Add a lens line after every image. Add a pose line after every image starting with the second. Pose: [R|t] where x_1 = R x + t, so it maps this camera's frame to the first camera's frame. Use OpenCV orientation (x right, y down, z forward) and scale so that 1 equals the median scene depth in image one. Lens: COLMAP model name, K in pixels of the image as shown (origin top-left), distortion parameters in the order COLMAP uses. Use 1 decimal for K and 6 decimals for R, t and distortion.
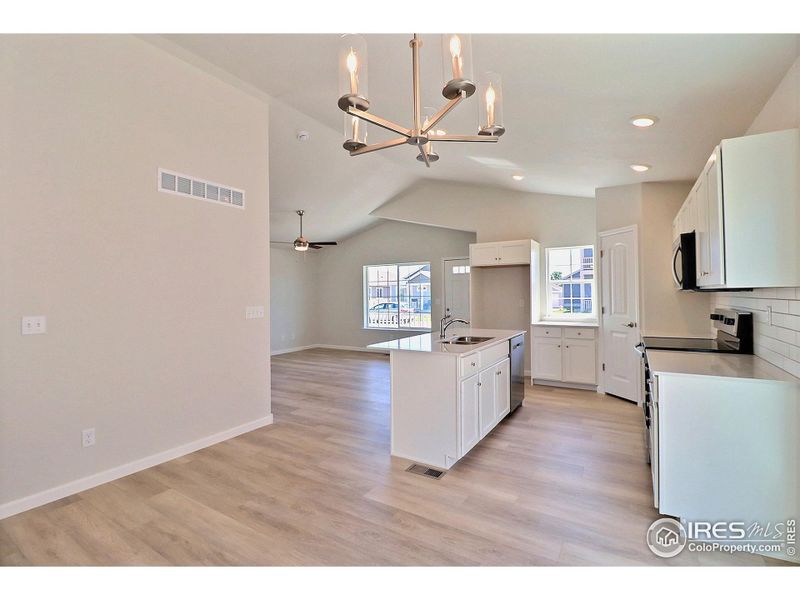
lens RADIAL K [[375.0, 0, 401.6], [0, 375.0, 294.1], [0, 0, 1]] dist [-0.013570, -0.000804]
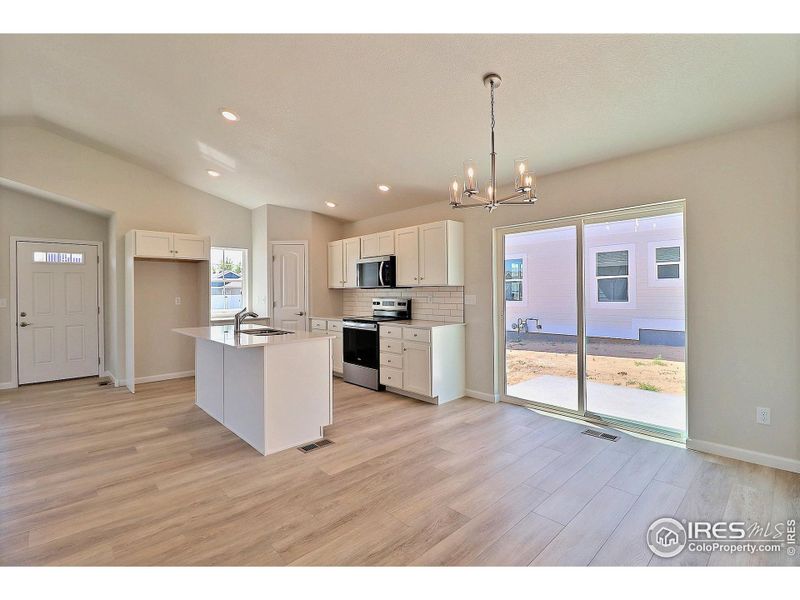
lens RADIAL K [[375.0, 0, 402.4], [0, 375.0, 297.9], [0, 0, 1]] dist [-0.013570, -0.000804]
pose [[0.255684, -0.007268, 0.966733, -0.941256], [0.002760, 0.999973, 0.006788, 0.025538], [-0.966756, 0.000932, 0.255698, 0.461762]]
